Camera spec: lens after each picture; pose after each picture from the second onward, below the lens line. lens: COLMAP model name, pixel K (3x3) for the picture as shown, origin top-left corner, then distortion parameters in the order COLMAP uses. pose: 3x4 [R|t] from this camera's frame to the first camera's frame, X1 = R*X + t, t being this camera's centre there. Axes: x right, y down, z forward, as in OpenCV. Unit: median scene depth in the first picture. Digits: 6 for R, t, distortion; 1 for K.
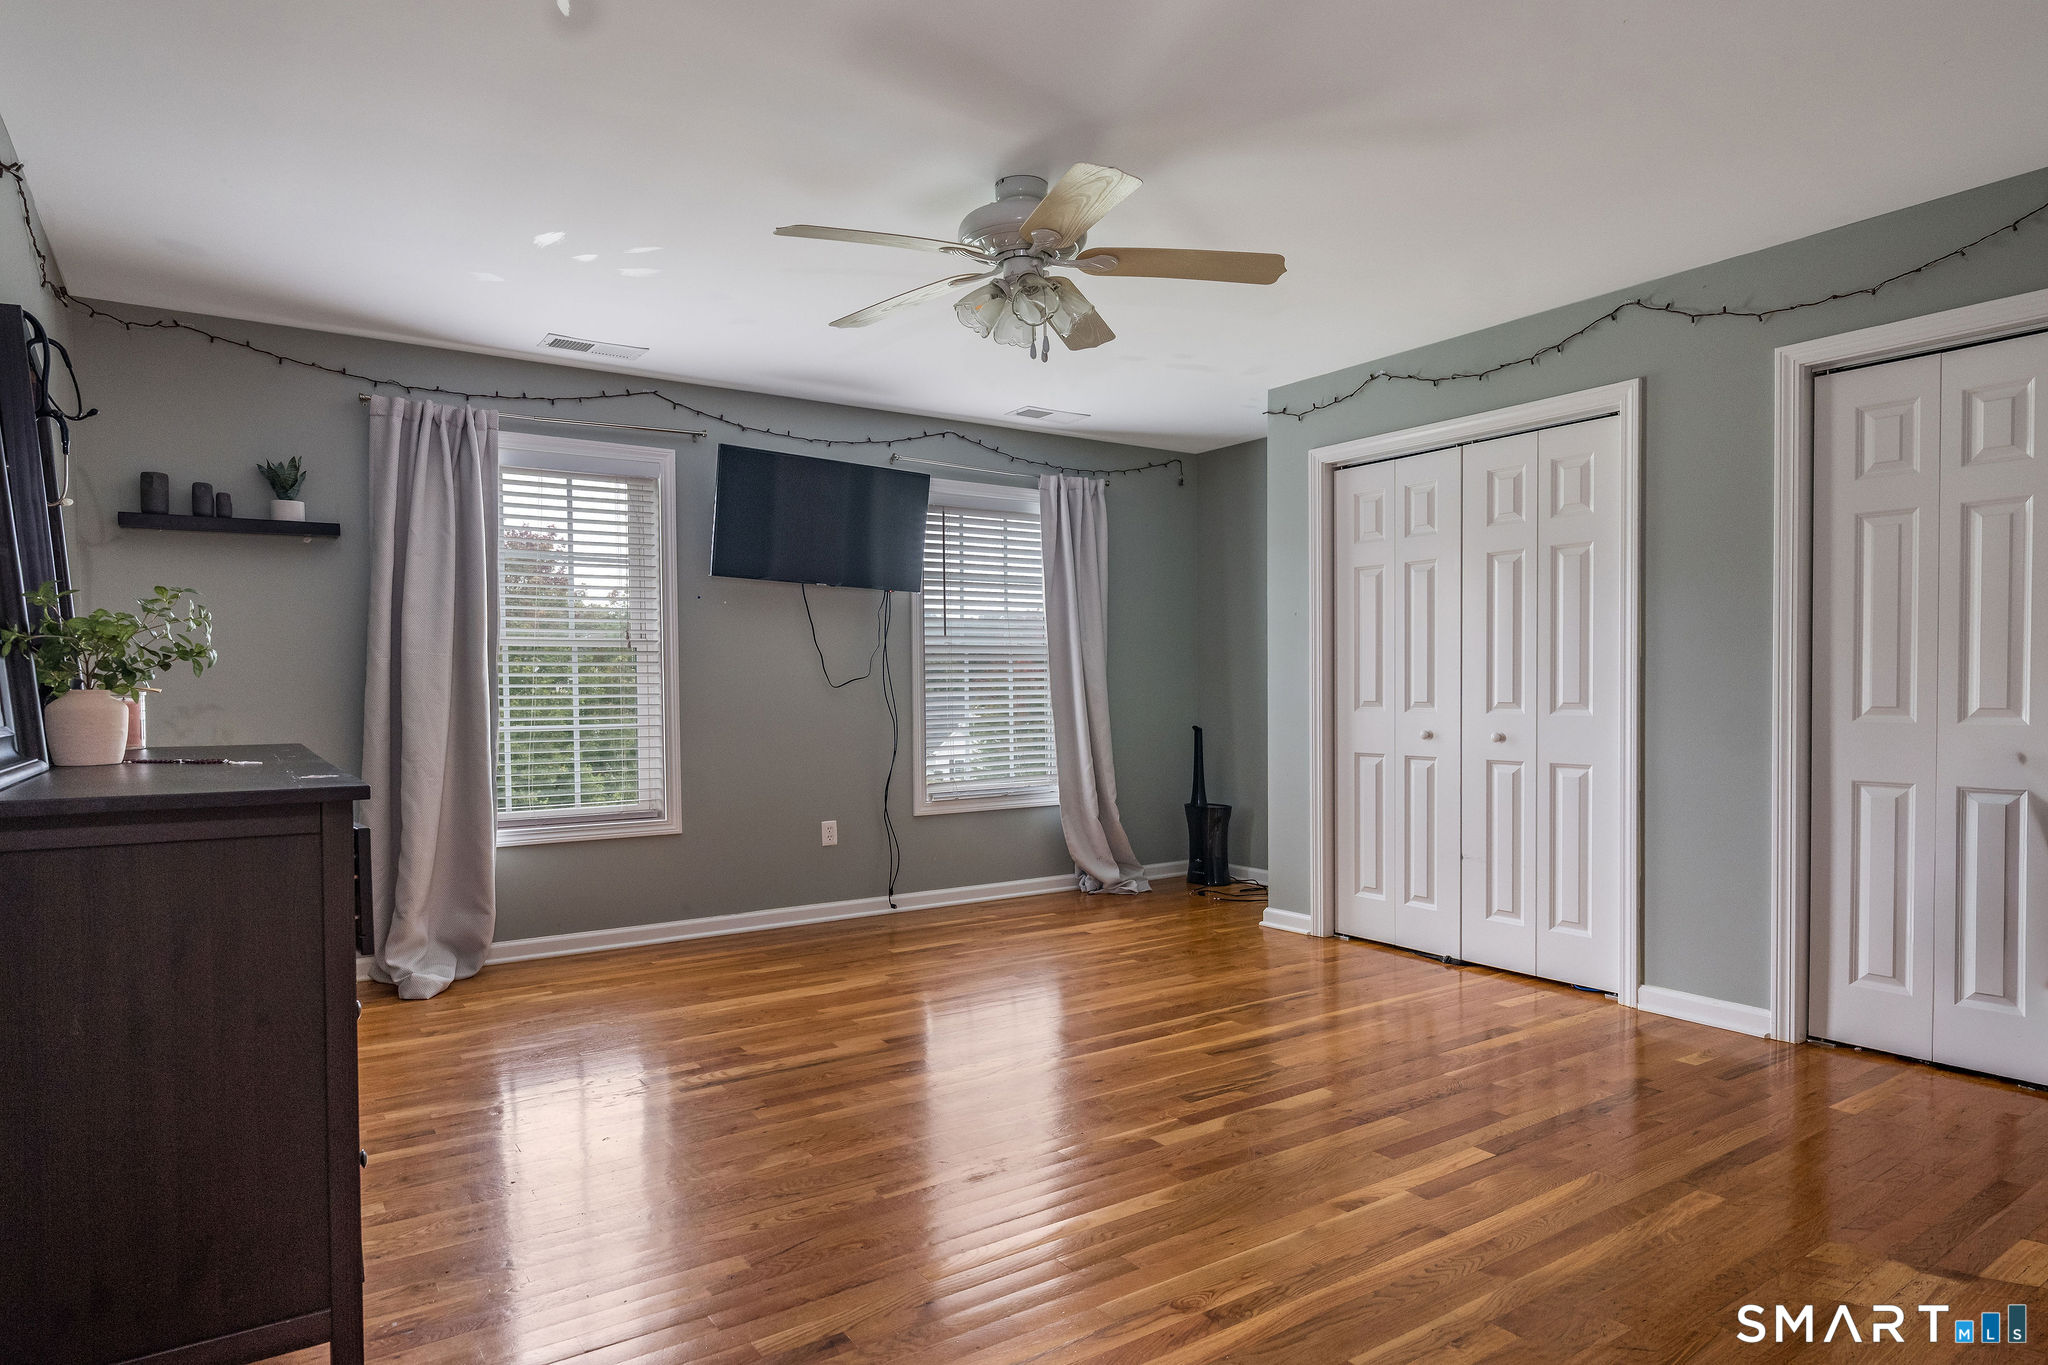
lens RADIAL K [[1124.4, 0, 1027.5], [0, 1124.4, 673.3], [0, 0, 1]] dist [-0.004895, -0.000592]
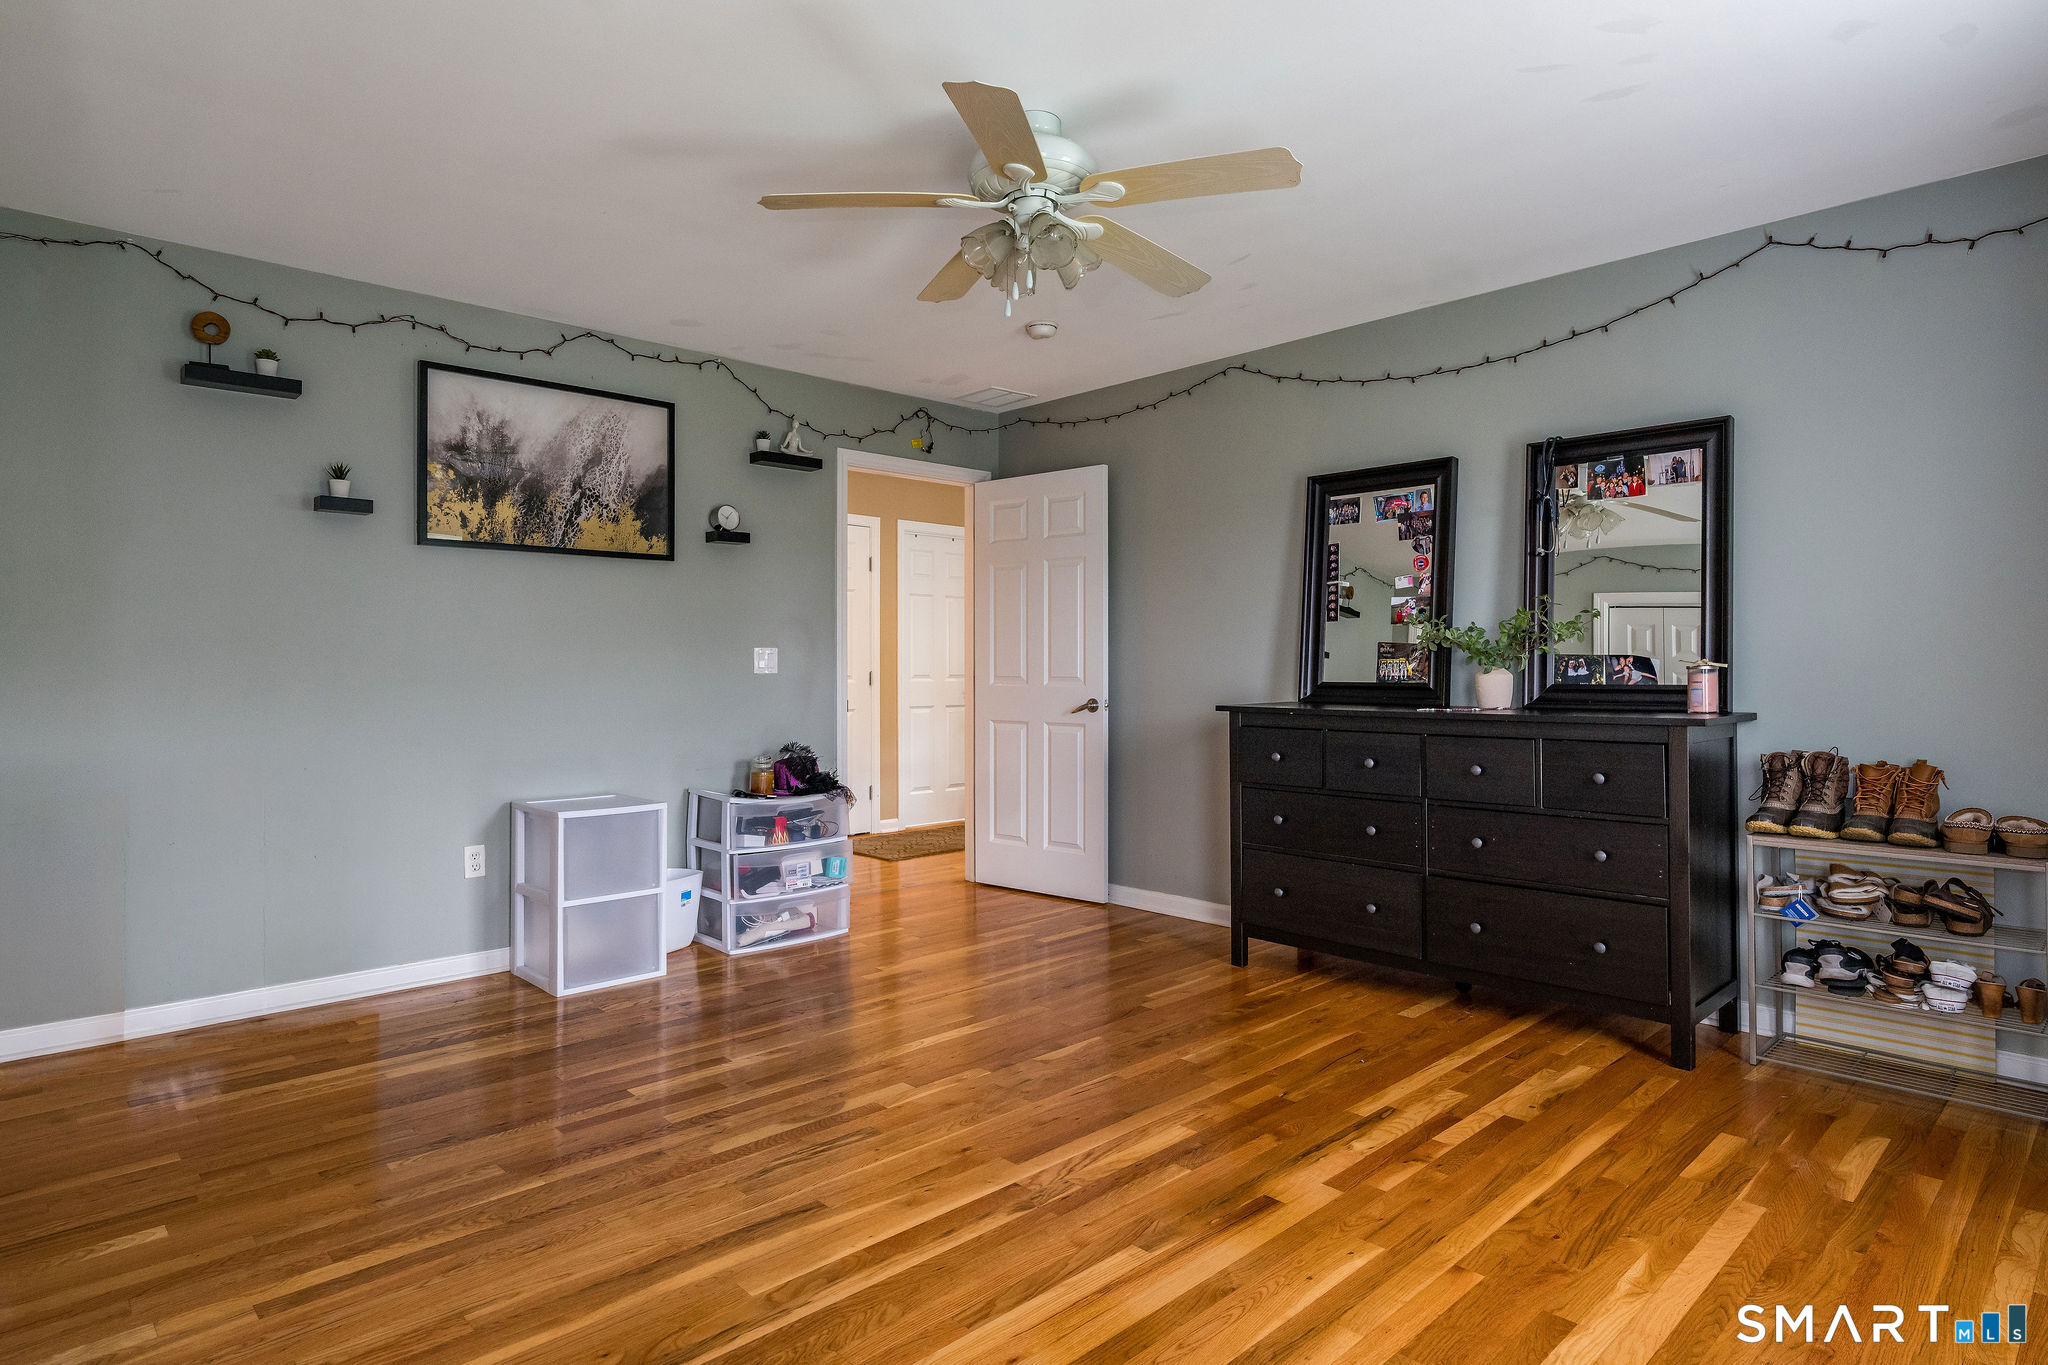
lens RADIAL K [[1124.4, 0, 1027.5], [0, 1124.4, 673.3], [0, 0, 1]] dist [-0.004895, -0.000592]
pose [[-0.985822, 0.010345, -0.167477, 0.150828], [0.011036, 0.999934, -0.003195, -0.006504], [0.167433, -0.004998, -0.985871, 1.771170]]
